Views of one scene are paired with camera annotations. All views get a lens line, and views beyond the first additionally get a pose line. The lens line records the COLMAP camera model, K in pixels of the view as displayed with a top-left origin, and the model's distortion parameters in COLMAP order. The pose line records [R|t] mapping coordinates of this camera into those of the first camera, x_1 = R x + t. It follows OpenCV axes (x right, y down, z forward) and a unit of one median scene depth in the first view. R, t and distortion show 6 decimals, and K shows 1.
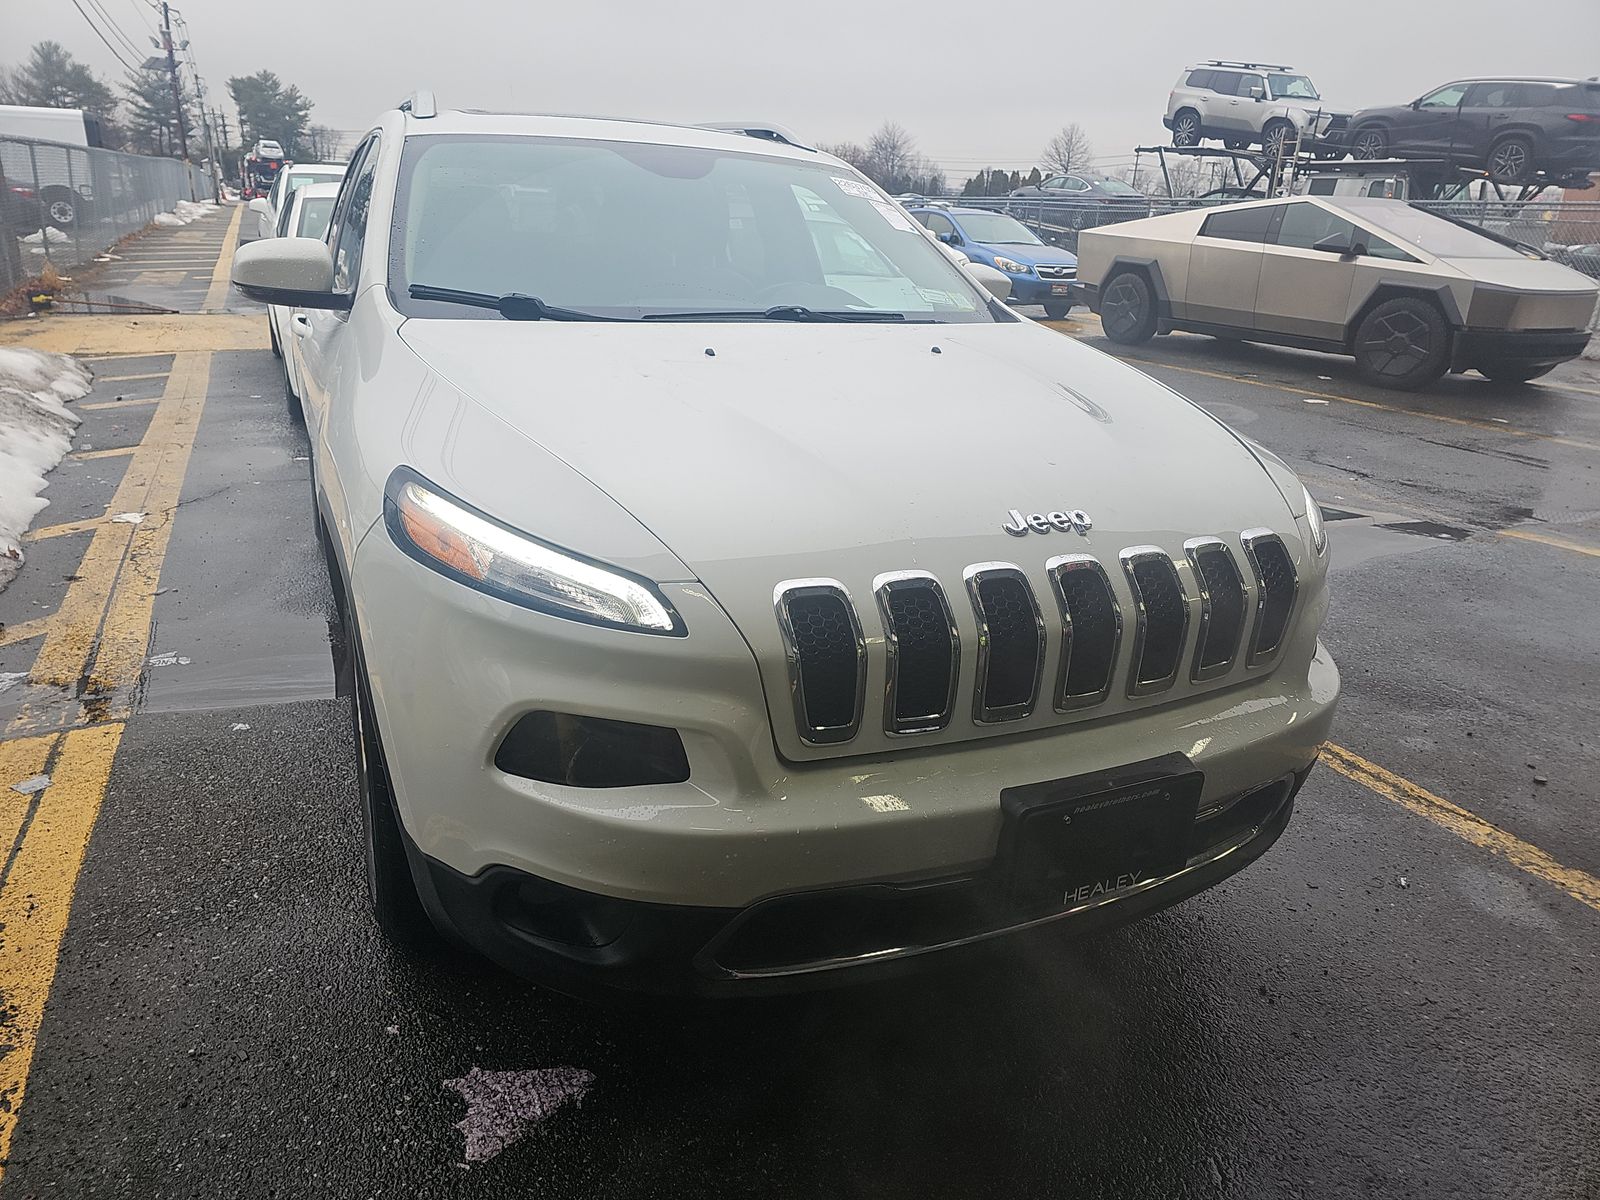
lens RADIAL K [[1086.2, 0, 800.0], [0, 1086.2, 600.0], [0, 0, 1]] dist [0.043551, -0.039995]
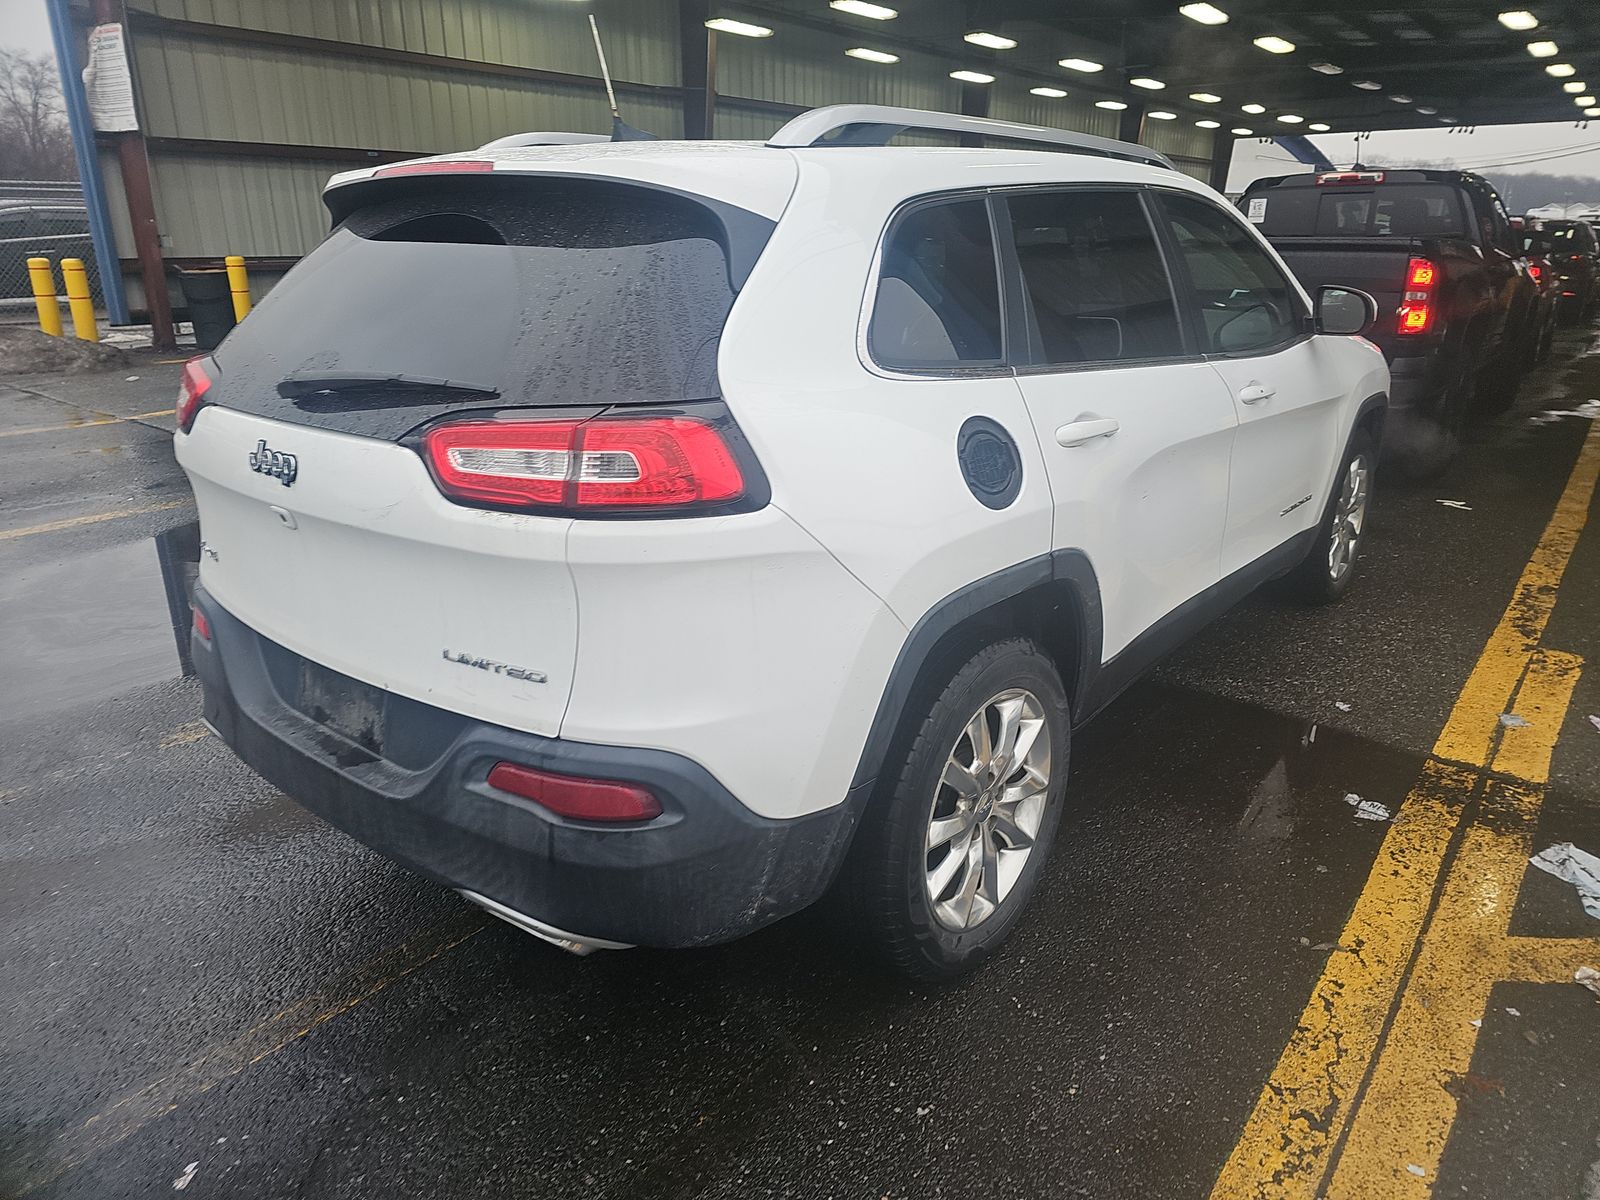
lens RADIAL K [[1086.2, 0, 800.0], [0, 1086.2, 600.0], [0, 0, 1]] dist [0.043551, -0.039995]
pose [[-0.452890, -0.335970, 0.825842, -0.181646], [0.280900, 0.825337, 0.489810, -0.110817], [-0.846159, 0.453809, -0.279413, 0.272273]]
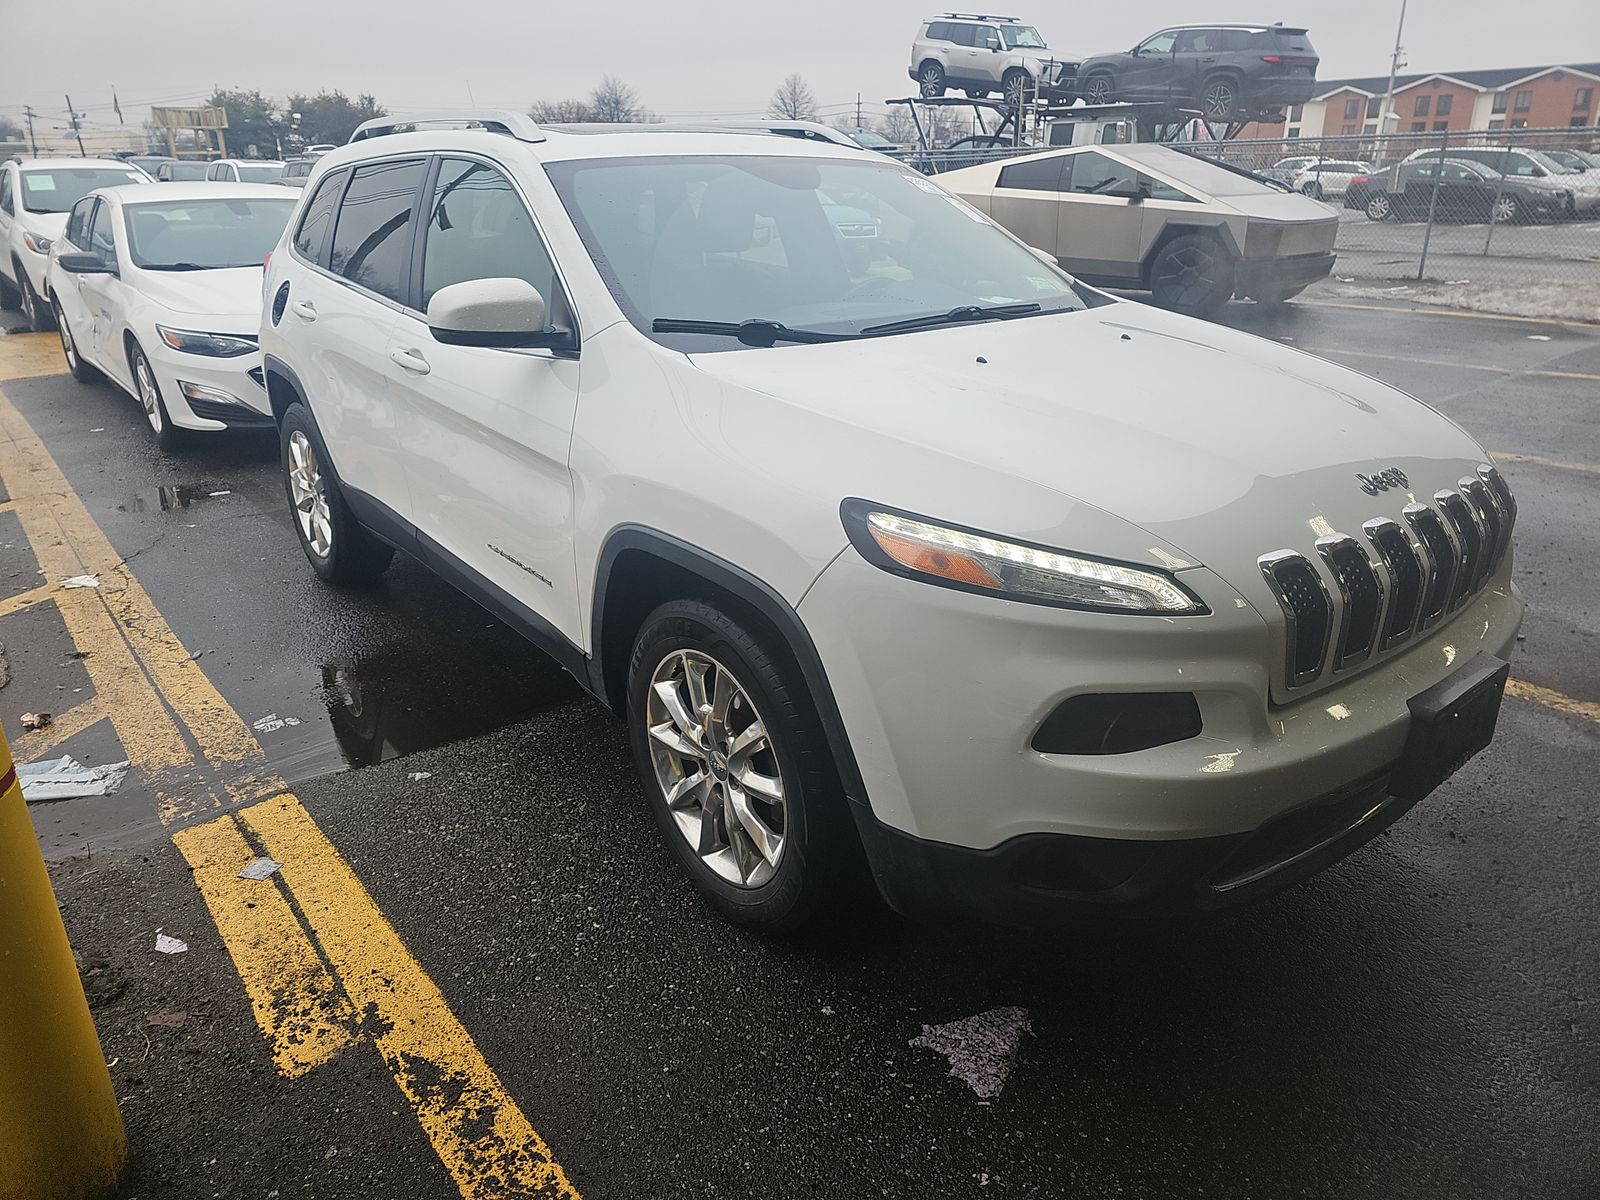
lens RADIAL K [[1081.6, 0, 825.4], [0, 1081.6, 598.4], [0, 0, 1]] dist [0.049855, -0.053255]
pose [[0.966229, -0.137387, 0.218004, -0.053895], [0.129358, 0.990298, 0.050755, -0.006873], [-0.222862, -0.020841, 0.974627, -0.004684]]
